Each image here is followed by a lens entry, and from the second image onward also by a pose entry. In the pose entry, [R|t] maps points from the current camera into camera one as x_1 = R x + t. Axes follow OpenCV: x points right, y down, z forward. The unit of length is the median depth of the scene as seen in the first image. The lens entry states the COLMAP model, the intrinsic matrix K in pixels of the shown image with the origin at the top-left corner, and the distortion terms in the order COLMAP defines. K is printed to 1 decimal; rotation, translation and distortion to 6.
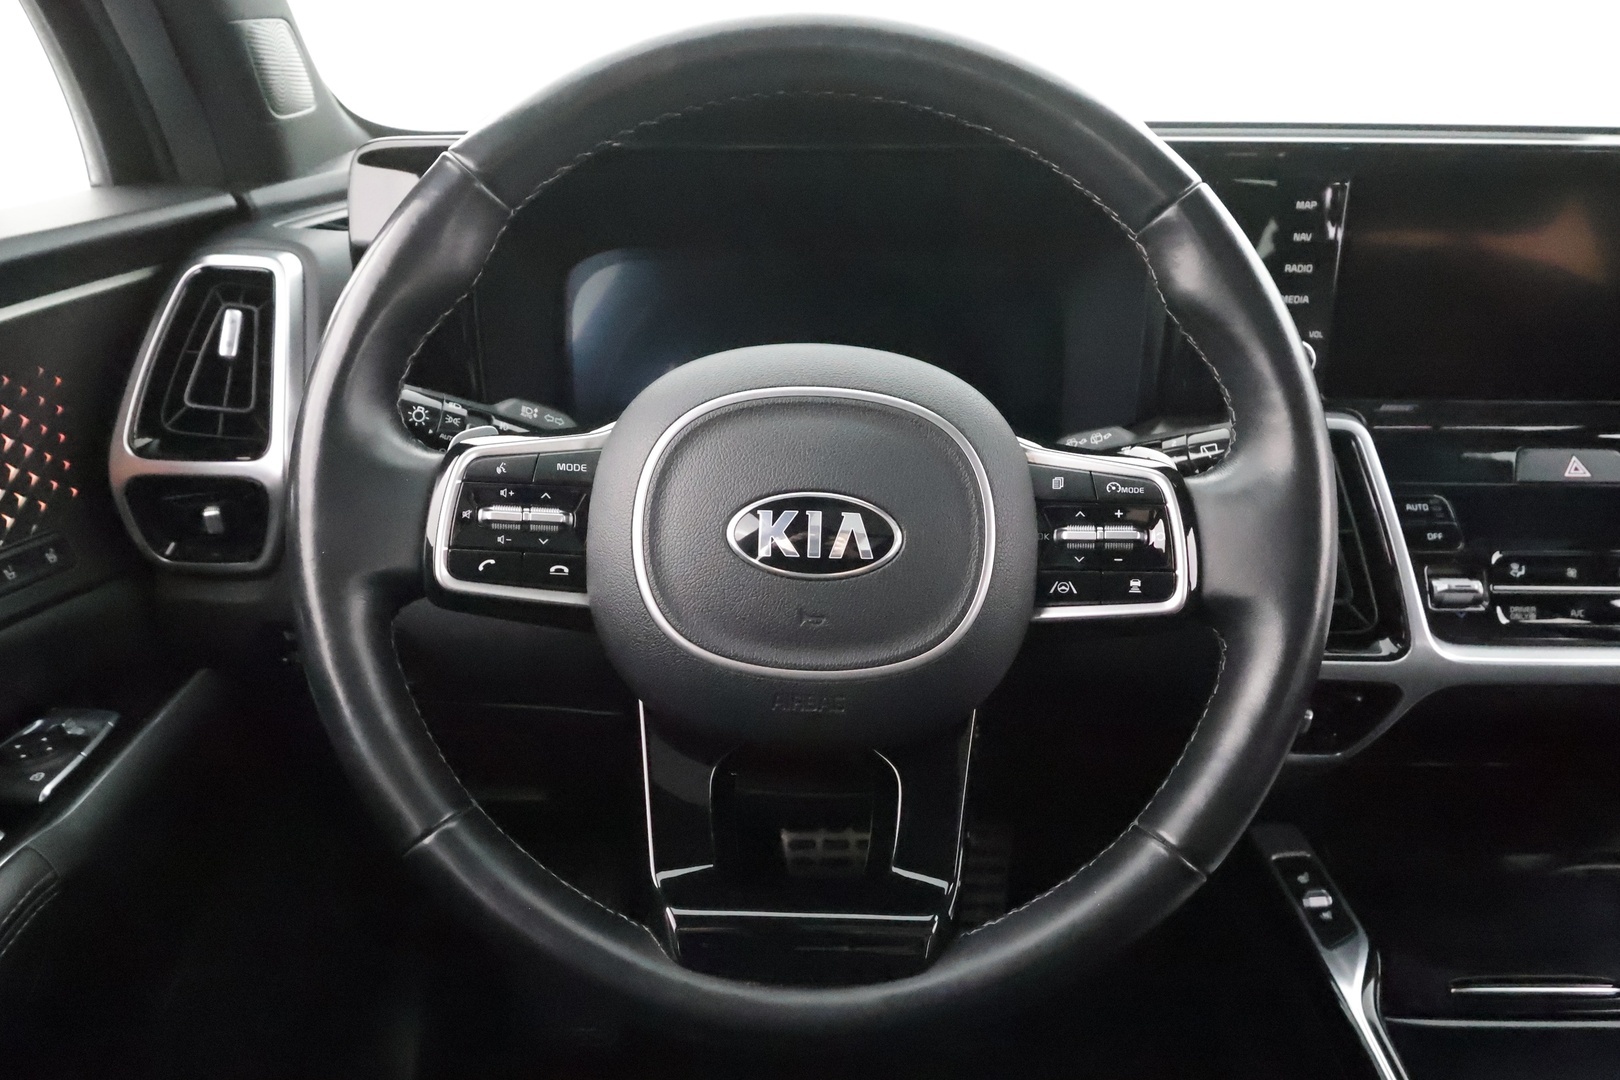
lens RADIAL K [[1091.0, 0, 813.3], [0, 1091.0, 542.7], [0, 0, 1]] dist [0.002151, 0.002293]
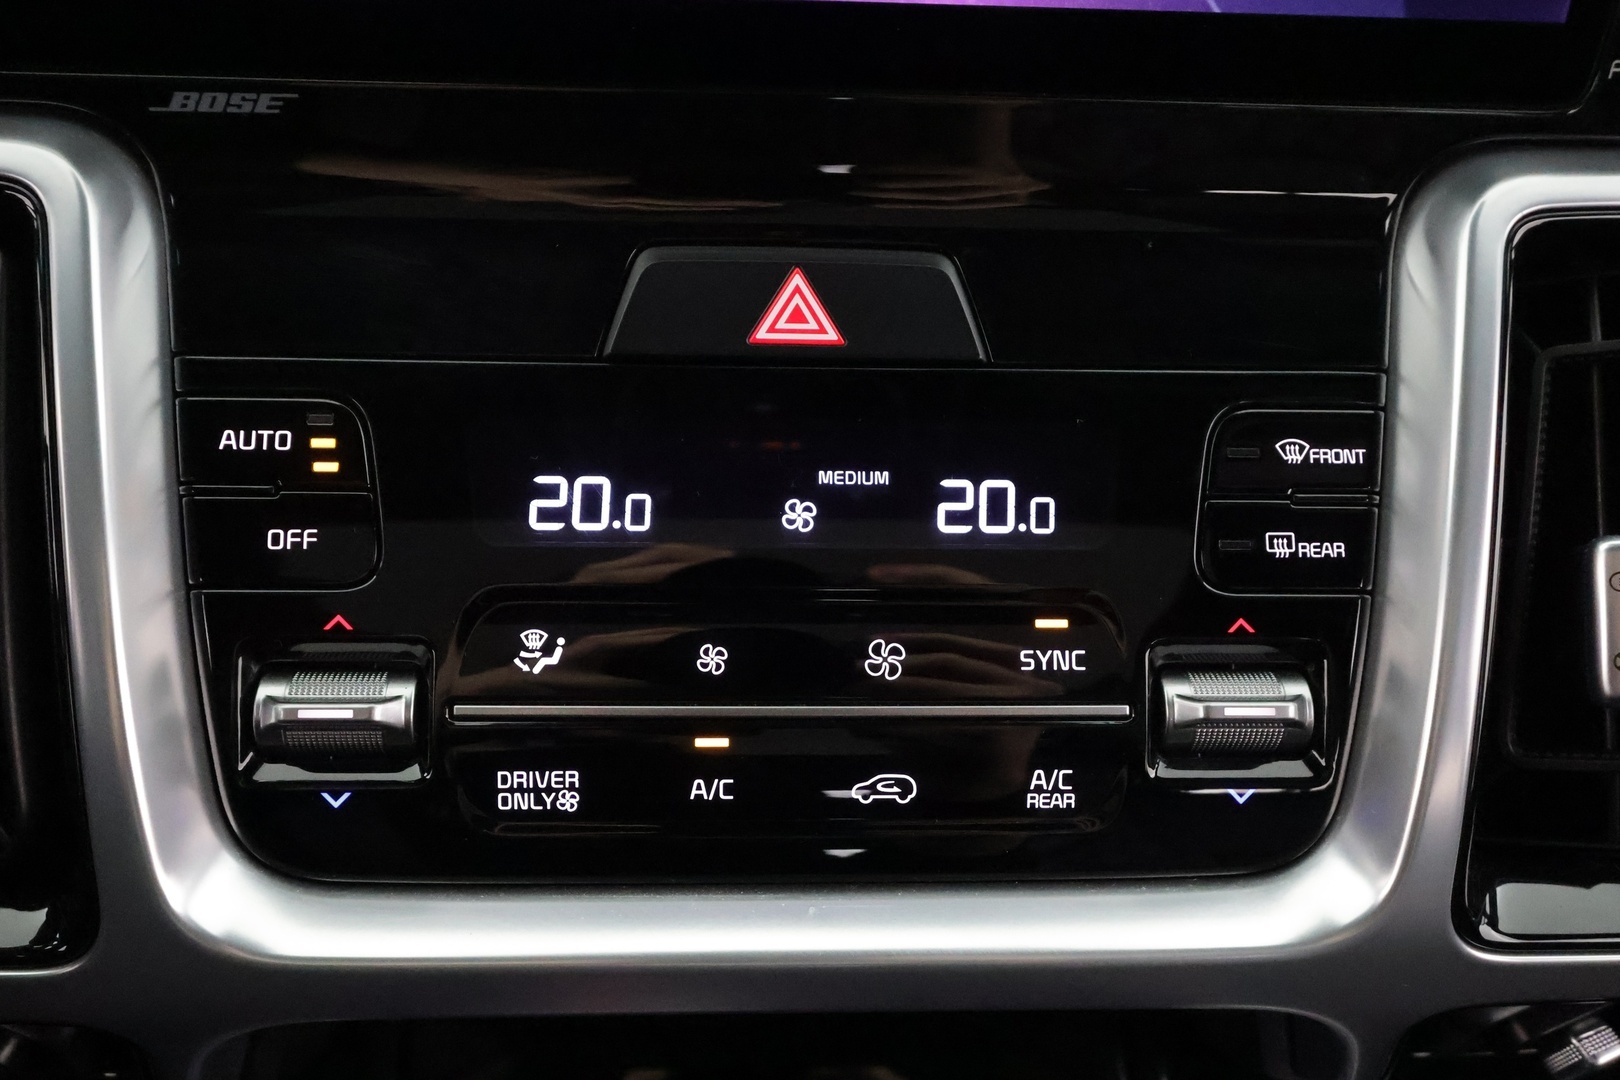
lens RADIAL K [[1330.7, 0, 816.2], [0, 1330.7, 513.9], [0, 0, 1]] dist [0.011622, -0.002730]
pose [[0.998923, 0.003124, 0.046291, 0.880227], [-0.011924, 0.981503, 0.191073, -0.108767], [-0.044838, -0.191419, 0.980484, 0.786810]]
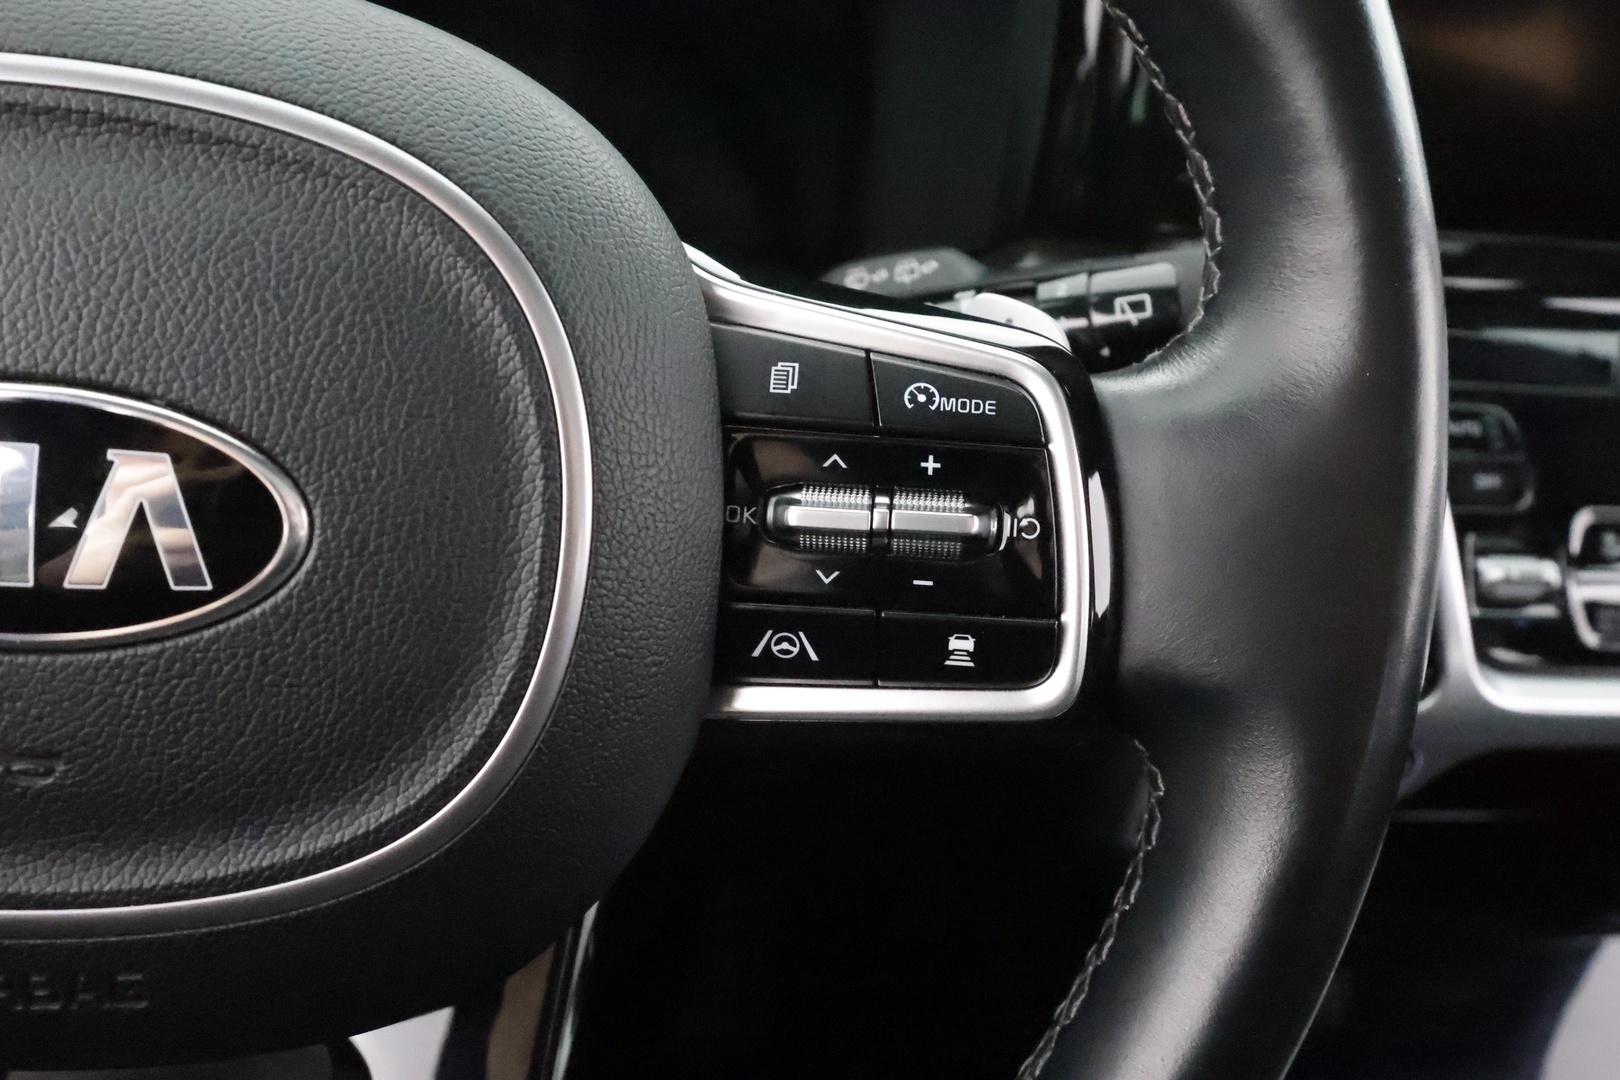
lens RADIAL K [[1279.1, 0, 810.0], [0, 1279.1, 540.0], [0, 0, 1]] dist [0.003624, 0.005082]
pose [[0.987286, 0.022580, 0.157341, 0.151430], [-0.040743, 0.992738, 0.113185, -0.045778], [-0.153643, -0.118156, 0.981037, 0.505657]]
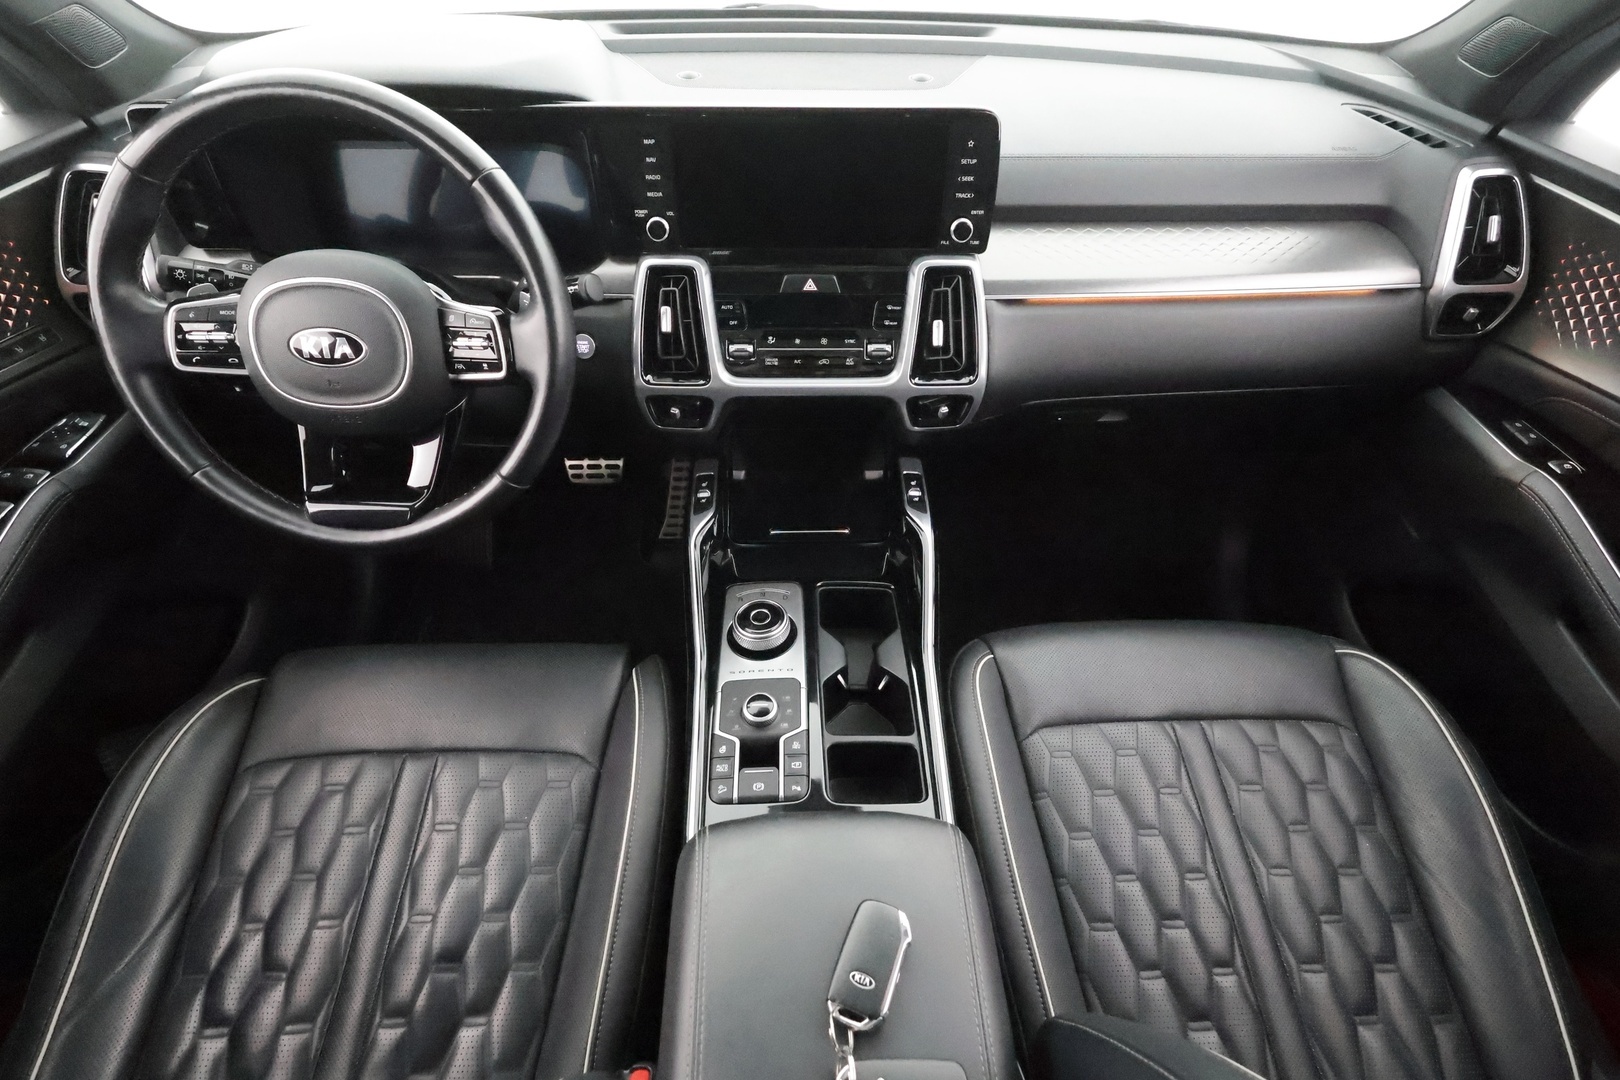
lens RADIAL K [[755.4, 0, 808.7], [0, 755.4, 541.3], [0, 0, 1]] dist [-0.000394, 0.000415]
pose [[0.999863, -0.009834, 0.013311, 0.863063], [0.004198, 0.928716, 0.370768, -0.186116], [-0.016009, -0.370661, 0.928630, -0.567691]]
